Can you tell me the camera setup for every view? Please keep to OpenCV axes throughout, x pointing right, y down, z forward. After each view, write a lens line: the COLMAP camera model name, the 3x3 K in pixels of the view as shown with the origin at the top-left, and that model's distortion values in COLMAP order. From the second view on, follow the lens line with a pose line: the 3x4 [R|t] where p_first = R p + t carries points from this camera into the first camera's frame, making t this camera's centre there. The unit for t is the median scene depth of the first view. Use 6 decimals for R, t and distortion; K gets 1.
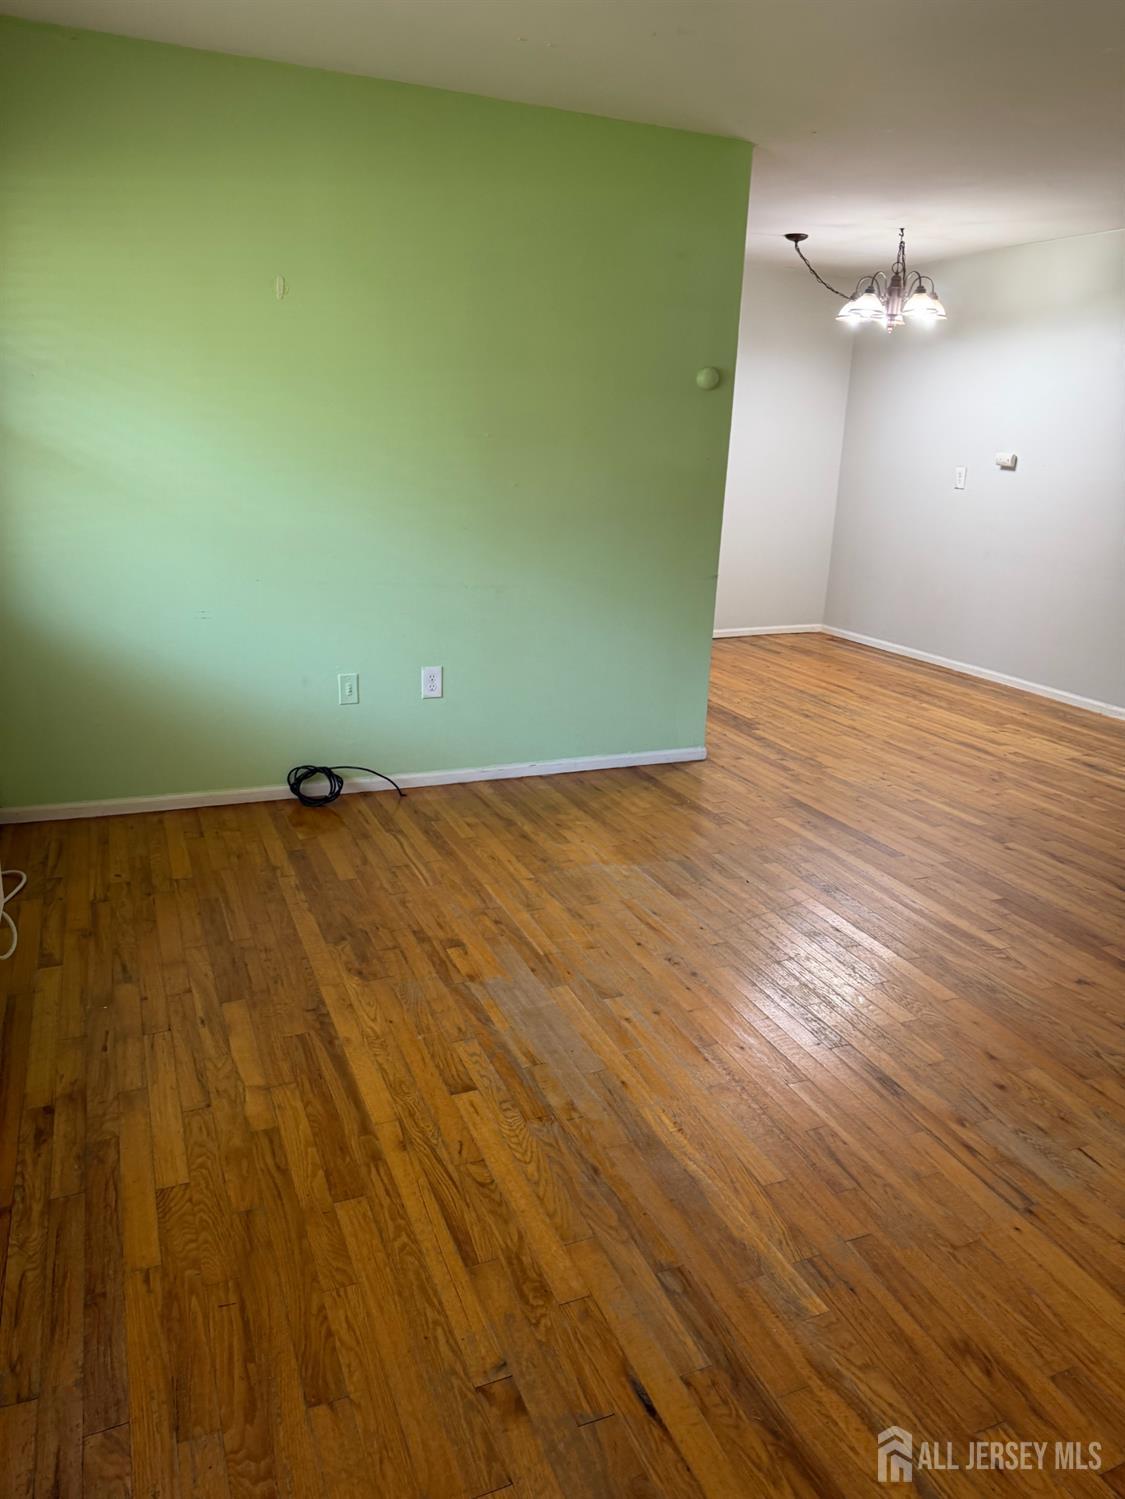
lens RADIAL K [[1056.0, 0, 560.7], [0, 1056.0, 729.7], [0, 0, 1]] dist [0.088706, -0.146116]
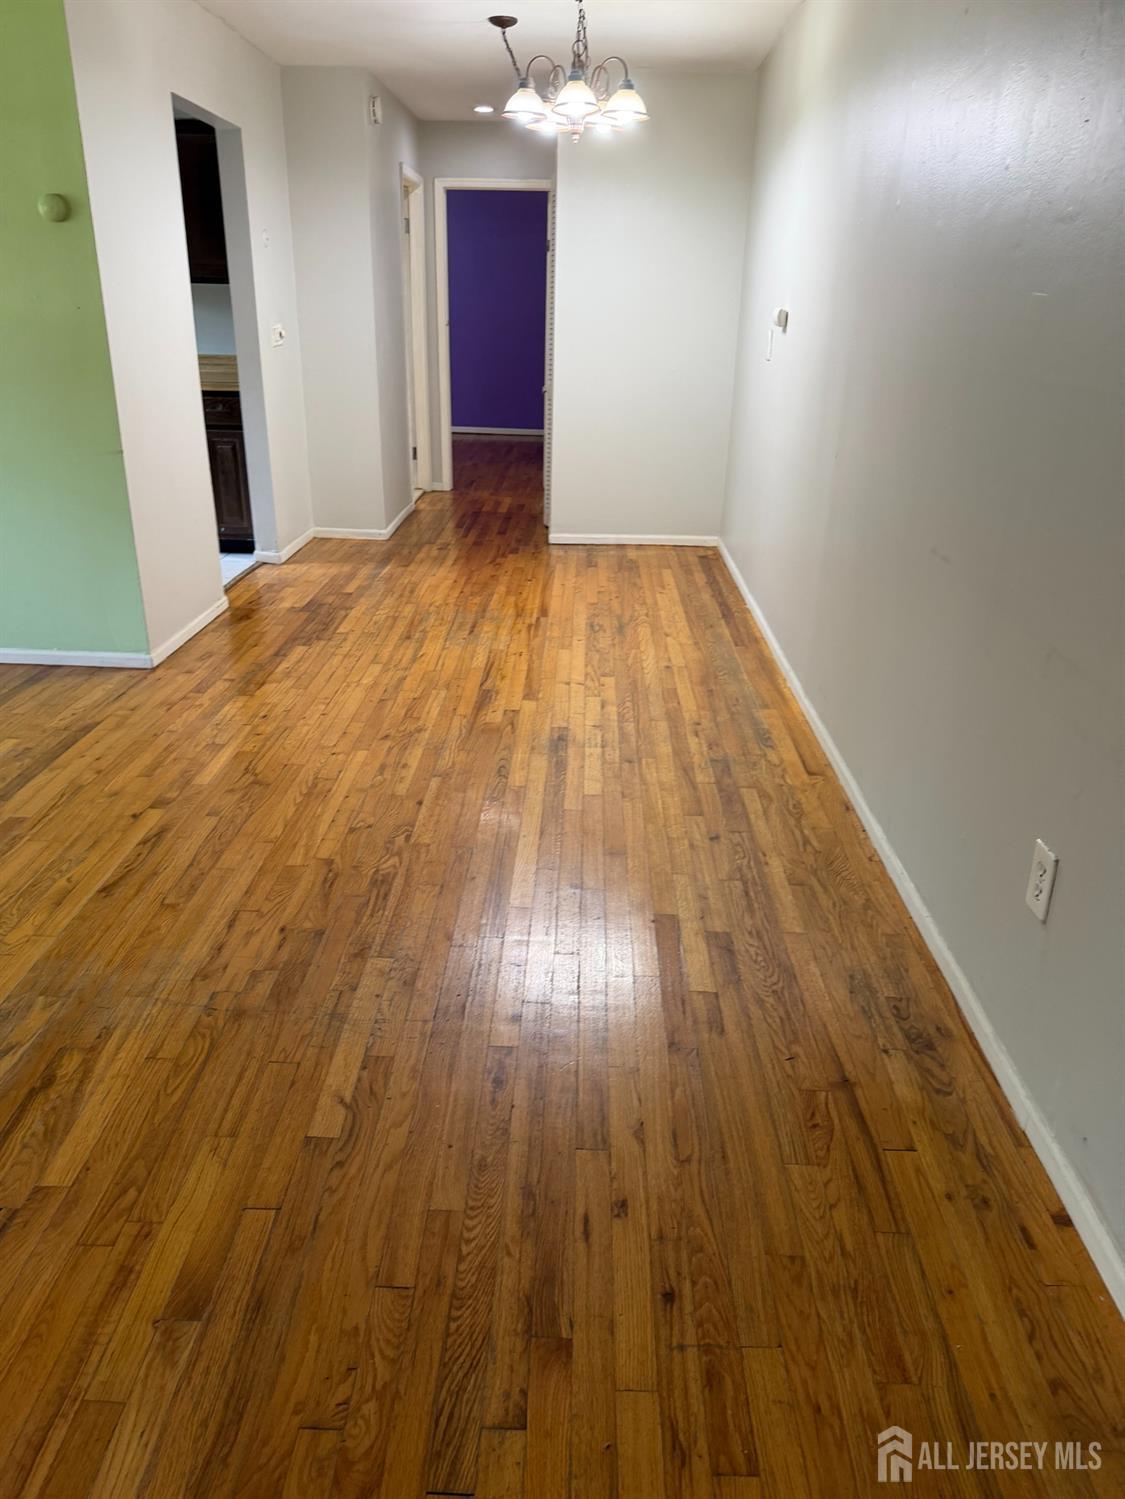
lens RADIAL K [[1051.1, 0, 562.5], [0, 1051.1, 749.5], [0, 0, 1]] dist [0.124461, -0.215084]
pose [[0.909301, 0.149827, -0.388230, 0.777141], [-0.105189, 0.985394, 0.133916, -0.058054], [0.402624, -0.080932, 0.911781, 0.322416]]
